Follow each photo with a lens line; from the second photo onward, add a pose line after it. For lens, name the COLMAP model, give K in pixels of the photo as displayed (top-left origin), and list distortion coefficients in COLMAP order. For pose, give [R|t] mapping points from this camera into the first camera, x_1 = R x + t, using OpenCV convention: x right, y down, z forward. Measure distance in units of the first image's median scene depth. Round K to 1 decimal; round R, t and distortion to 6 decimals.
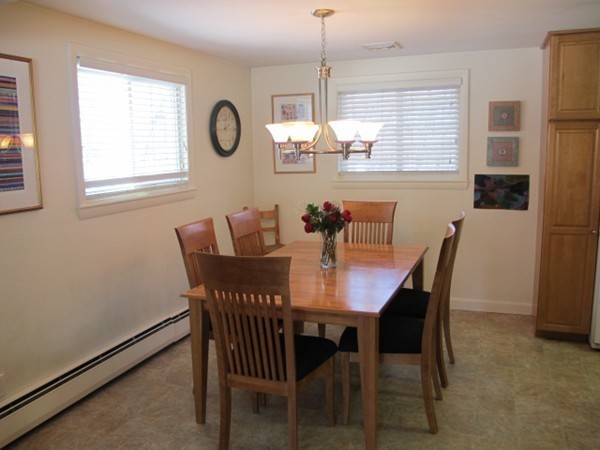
lens RADIAL K [[521.3, 0, 298.7], [0, 521.3, 228.3], [0, 0, 1]] dist [-0.085978, 0.026108]
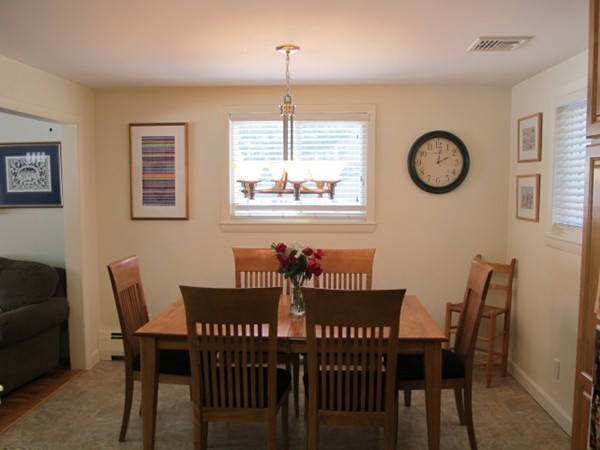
lens RADIAL K [[521.3, 0, 298.0], [0, 521.3, 223.6], [0, 0, 1]] dist [-0.085978, 0.026108]
pose [[0.306677, 0.099054, -0.946646, 0.822157], [-0.154642, 0.986541, 0.053130, -0.124025], [0.939167, 0.130097, 0.317867, 0.636411]]
